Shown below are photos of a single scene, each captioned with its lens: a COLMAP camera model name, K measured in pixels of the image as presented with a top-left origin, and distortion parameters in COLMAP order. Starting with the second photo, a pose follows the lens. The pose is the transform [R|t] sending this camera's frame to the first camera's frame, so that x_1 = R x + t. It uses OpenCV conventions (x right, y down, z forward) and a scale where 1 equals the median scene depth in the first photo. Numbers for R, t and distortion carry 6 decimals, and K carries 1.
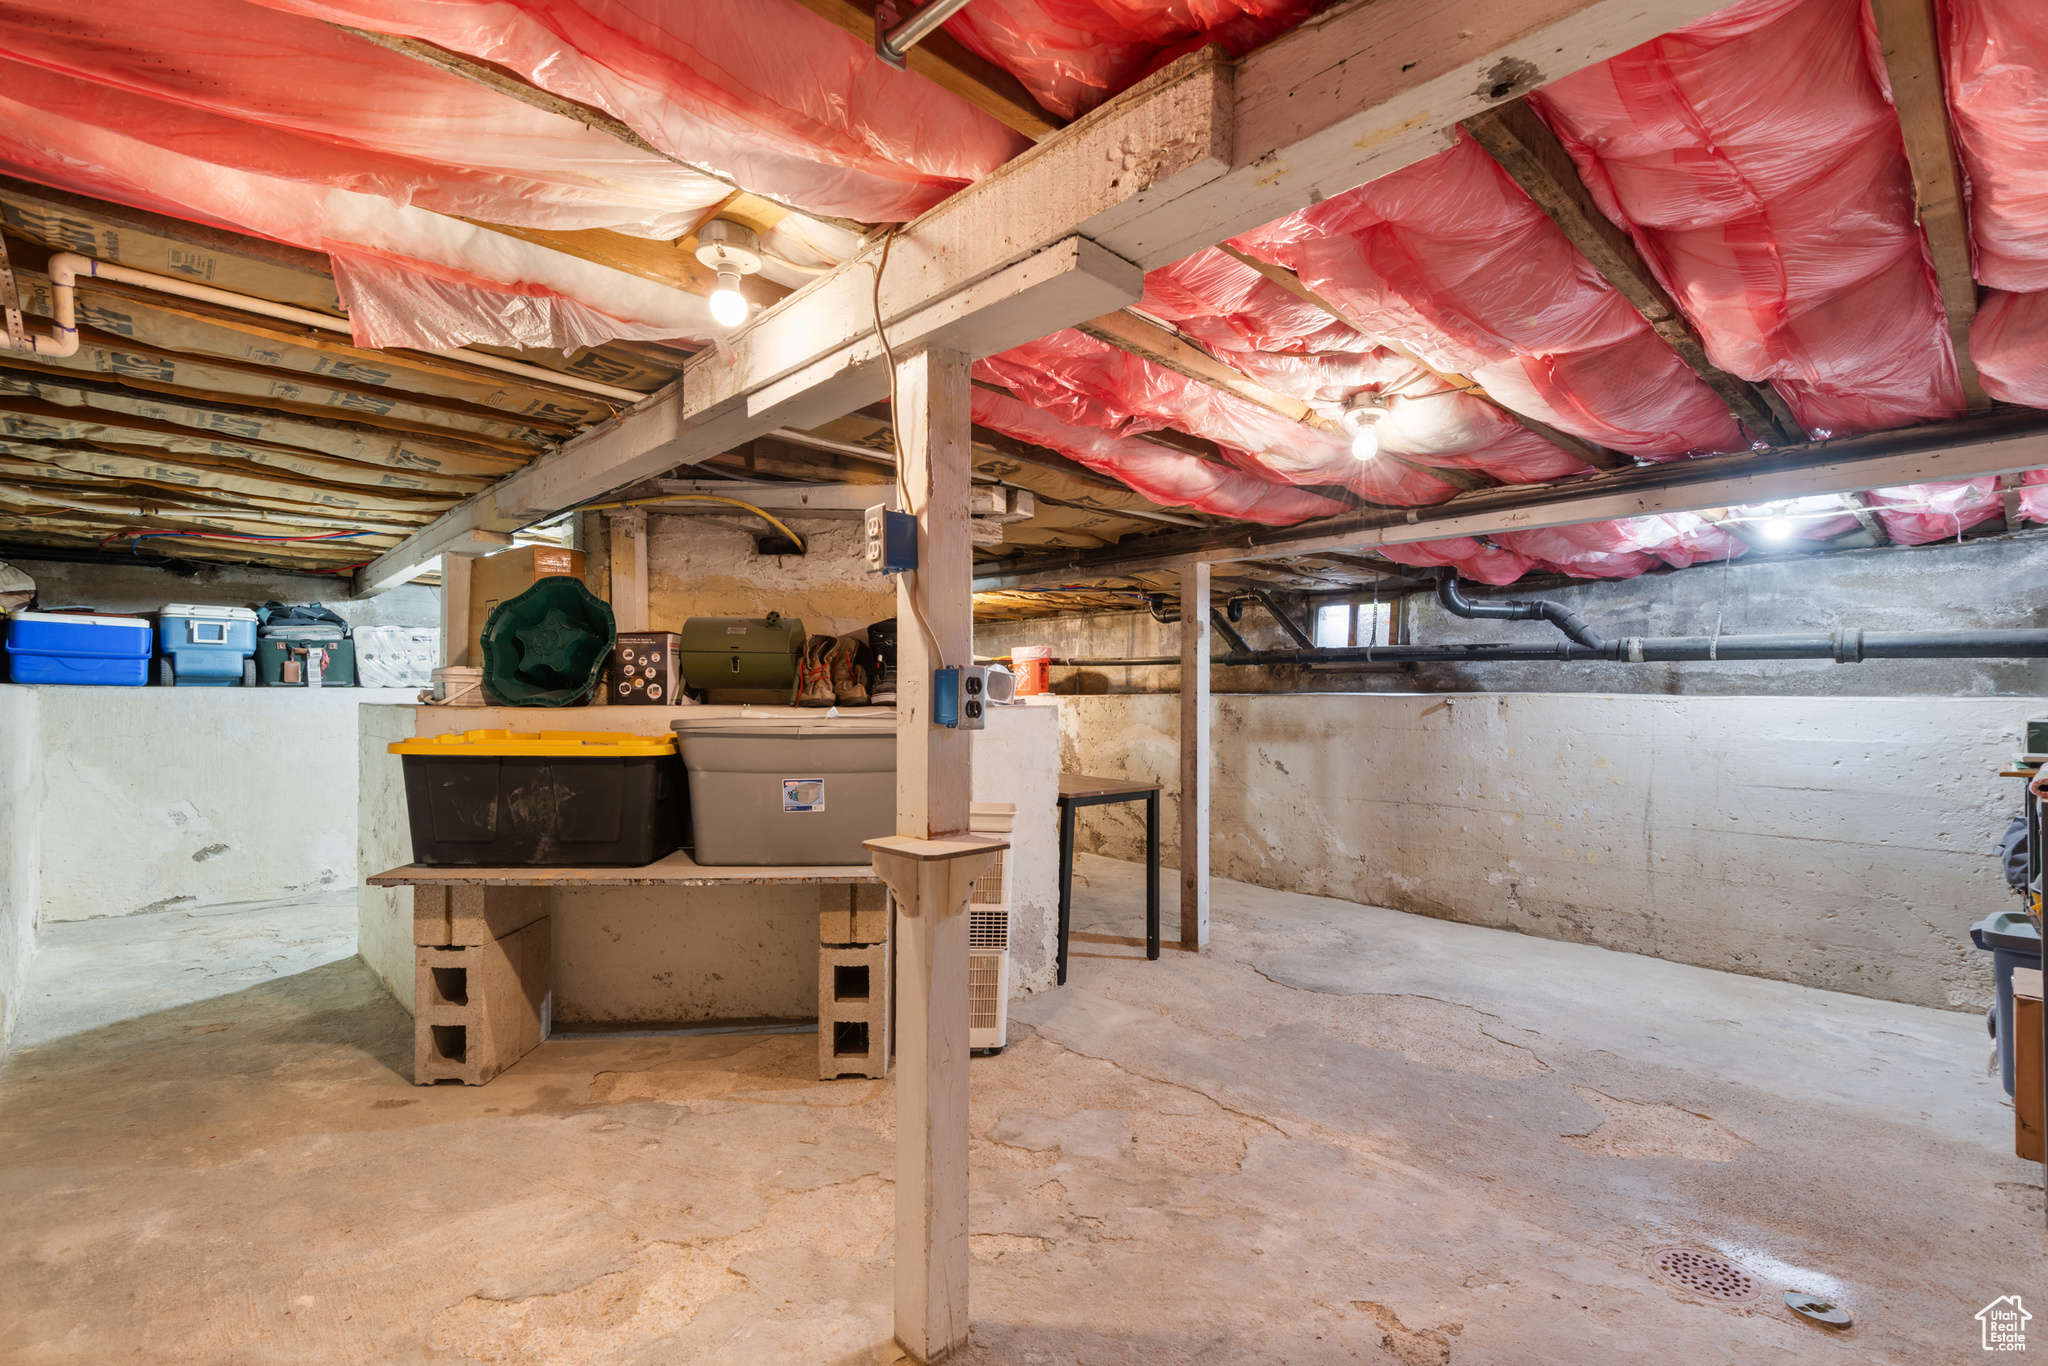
lens RADIAL K [[920.8, 0, 1011.5], [0, 920.8, 682.6], [0, 0, 1]] dist [0.015312, -0.000420]
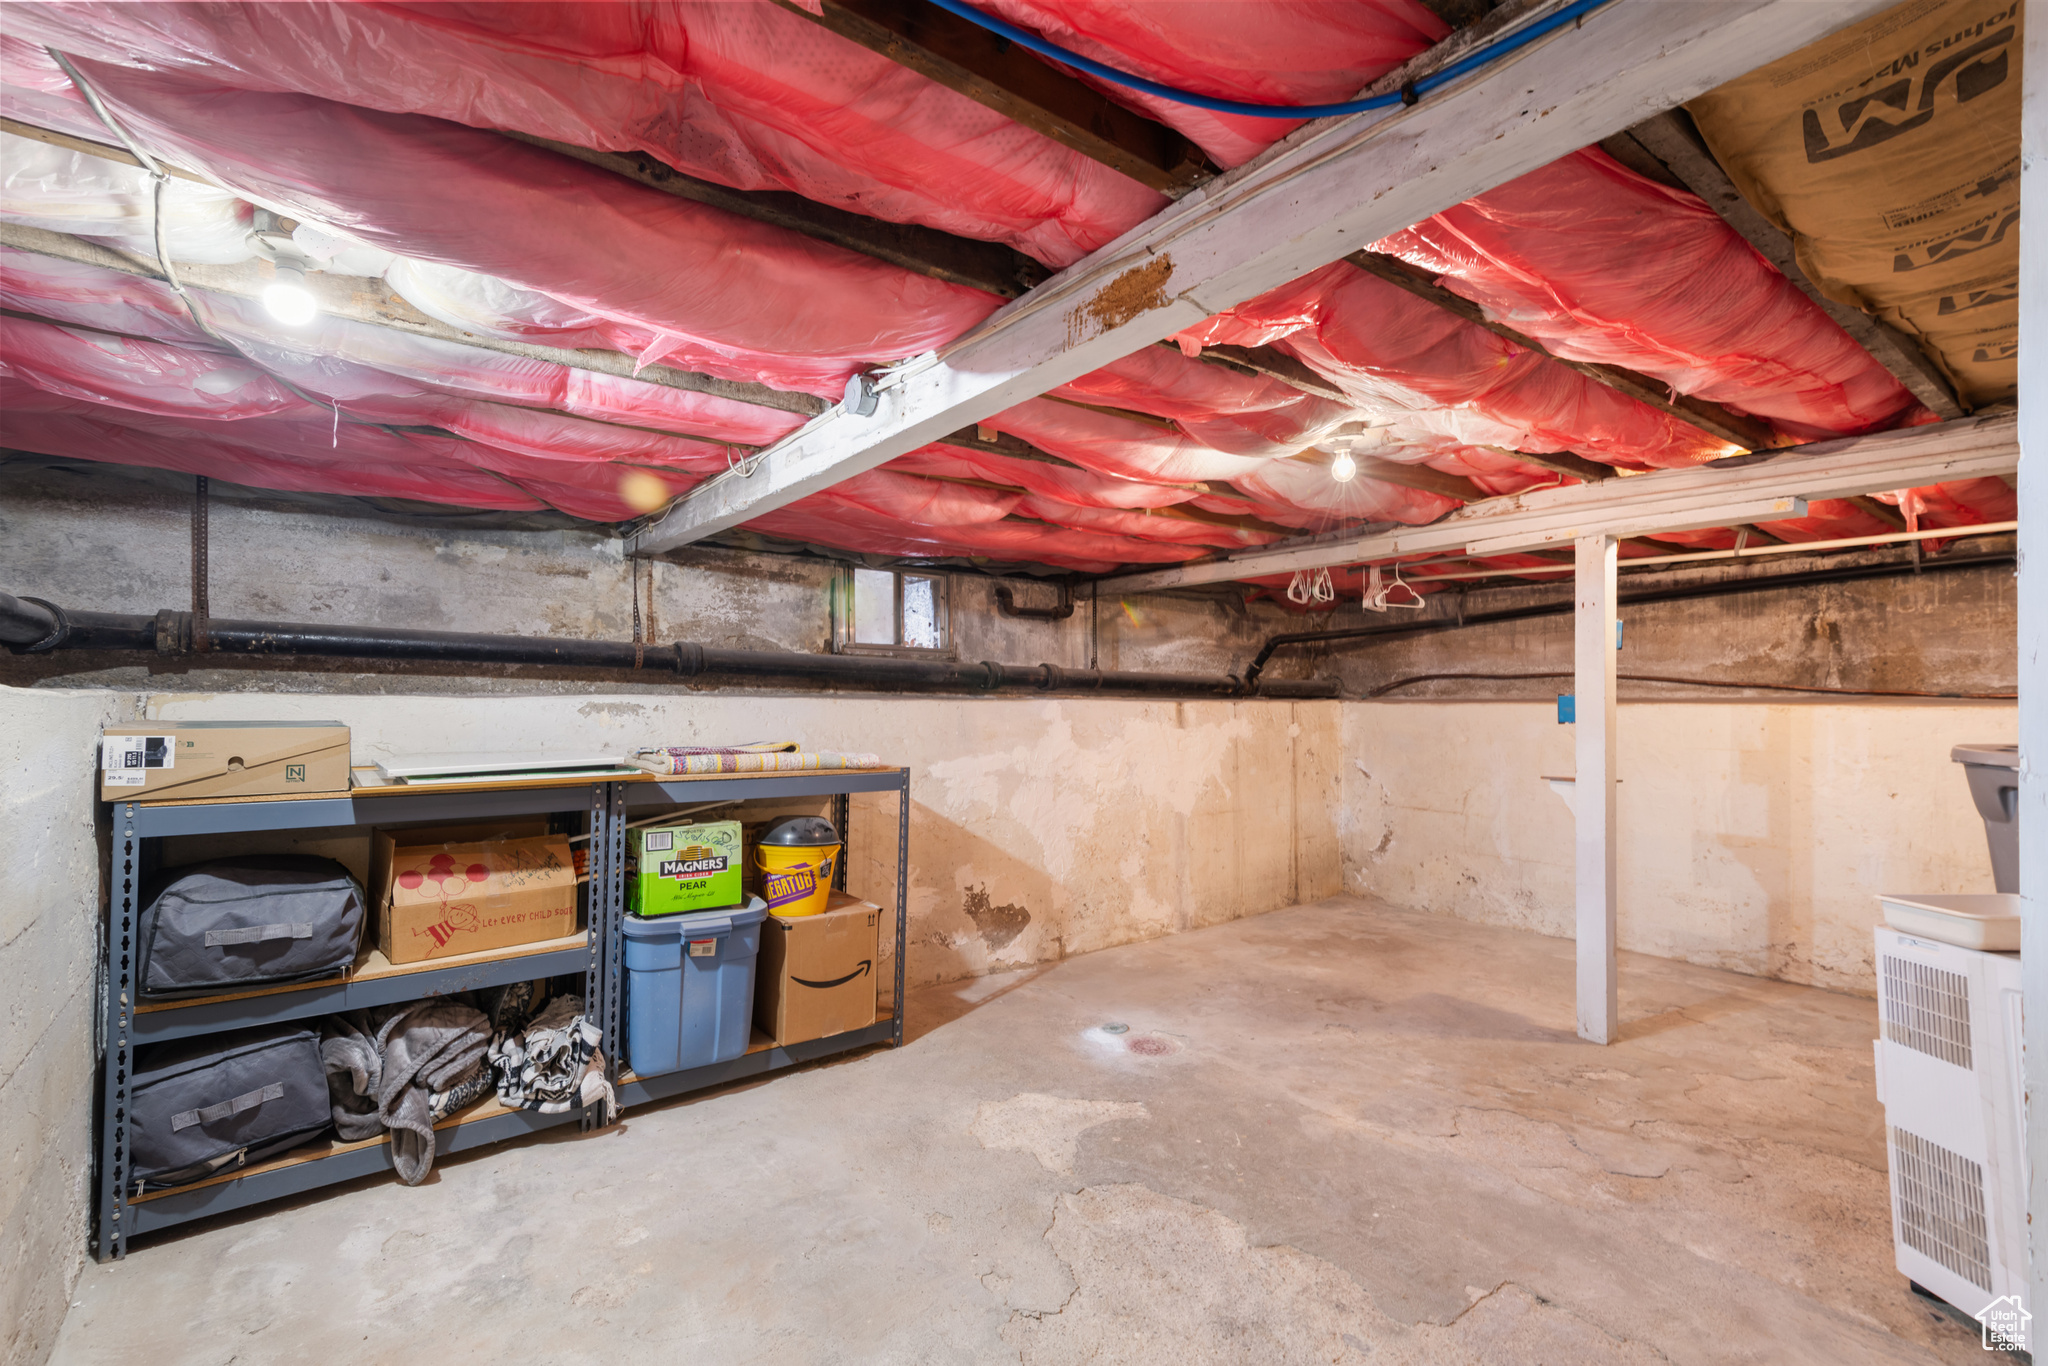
lens RADIAL K [[920.8, 0, 1011.5], [0, 920.8, 682.6], [0, 0, 1]] dist [0.015312, -0.000420]
pose [[-0.995948, -0.015676, 0.088552, 0.333359], [-0.018286, 0.999420, -0.028740, 0.014789], [-0.088050, -0.030243, -0.995657, 1.045702]]
